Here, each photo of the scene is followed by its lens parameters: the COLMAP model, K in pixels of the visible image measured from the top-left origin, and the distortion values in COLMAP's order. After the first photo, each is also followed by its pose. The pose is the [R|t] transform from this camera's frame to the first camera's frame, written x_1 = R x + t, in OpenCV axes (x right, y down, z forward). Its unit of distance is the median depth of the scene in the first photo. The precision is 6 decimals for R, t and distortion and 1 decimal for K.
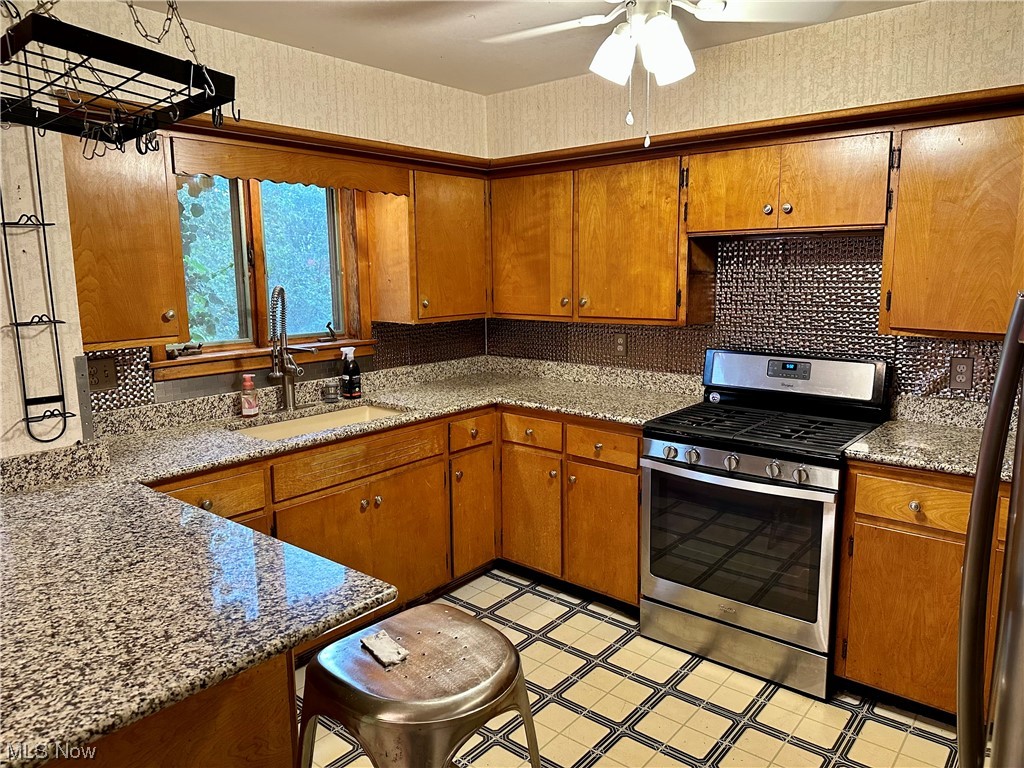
lens RADIAL K [[718.0, 0, 518.8], [0, 718.0, 379.9], [0, 0, 1]] dist [-0.005092, -0.009064]
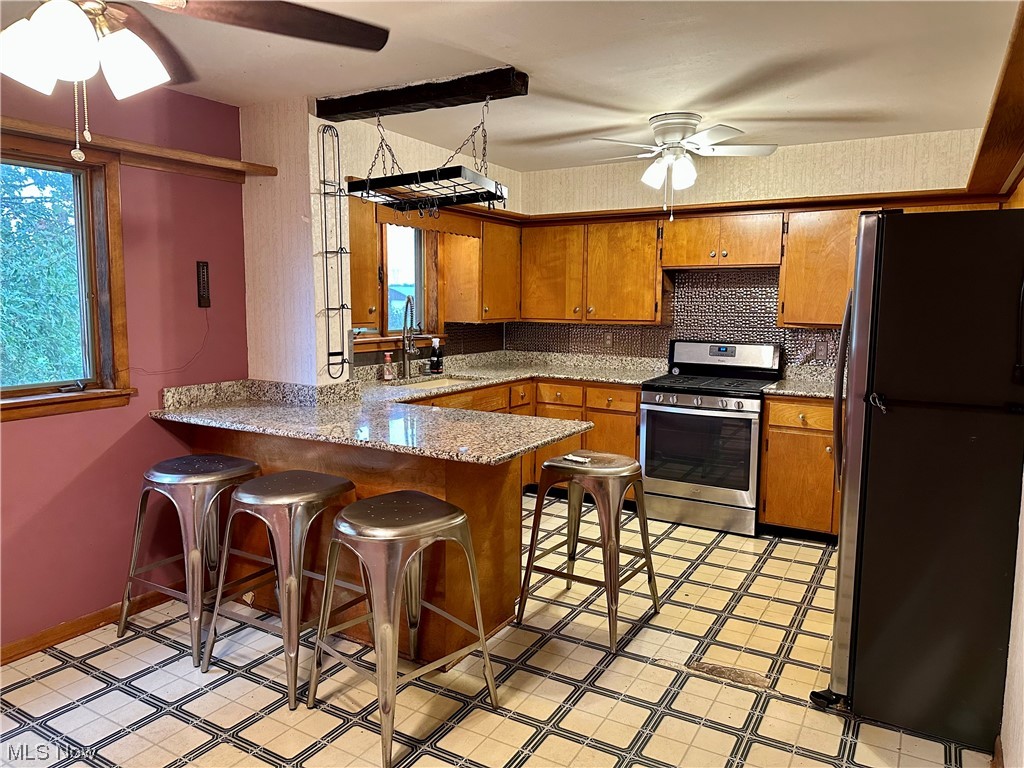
lens RADIAL K [[714.7, 0, 512.0], [0, 714.7, 384.0], [0, 0, 1]] dist [0.005511, 0.002094]
pose [[0.986586, -0.002981, 0.163217, -0.360148], [0.008991, 0.999308, -0.036095, 0.113838], [-0.162997, 0.037079, 0.985930, -0.520617]]
